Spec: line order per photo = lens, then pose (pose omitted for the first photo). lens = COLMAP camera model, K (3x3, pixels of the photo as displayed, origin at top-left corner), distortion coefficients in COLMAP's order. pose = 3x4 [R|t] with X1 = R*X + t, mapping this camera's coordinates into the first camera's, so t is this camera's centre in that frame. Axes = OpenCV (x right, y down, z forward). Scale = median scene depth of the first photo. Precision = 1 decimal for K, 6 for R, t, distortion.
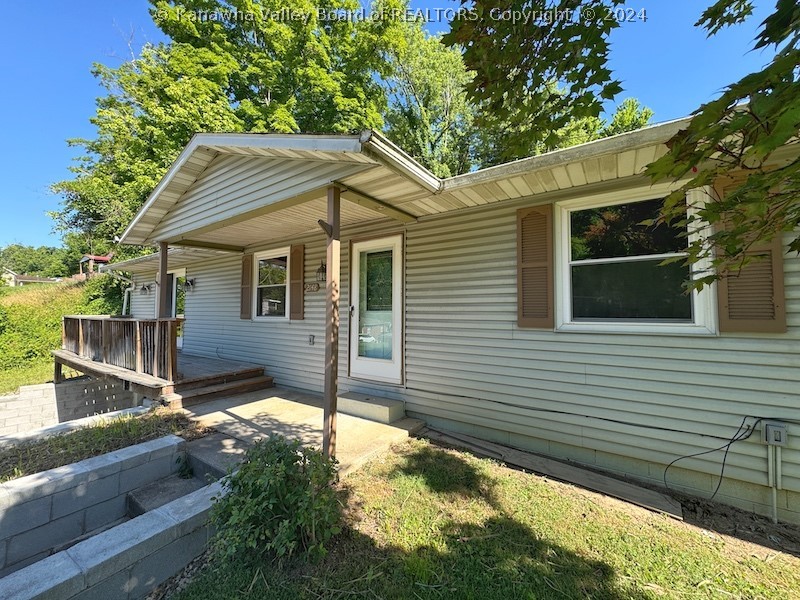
lens RADIAL K [[318.5, 0, 400.0], [0, 318.5, 300.0], [0, 0, 1]] dist [0.000753, -0.000082]
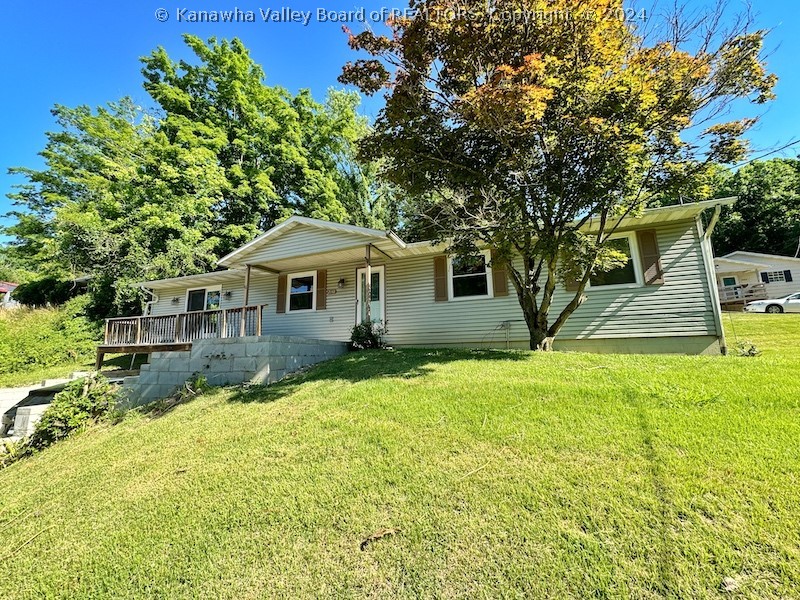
lens RADIAL K [[318.5, 0, 400.0], [0, 318.5, 300.0], [0, 0, 1]] dist [0.000753, -0.000082]
pose [[0.972758, 0.019516, 0.231002, -0.116718], [0.011388, 0.991224, -0.131699, 0.095392], [-0.231545, 0.130742, 0.963999, -0.330868]]
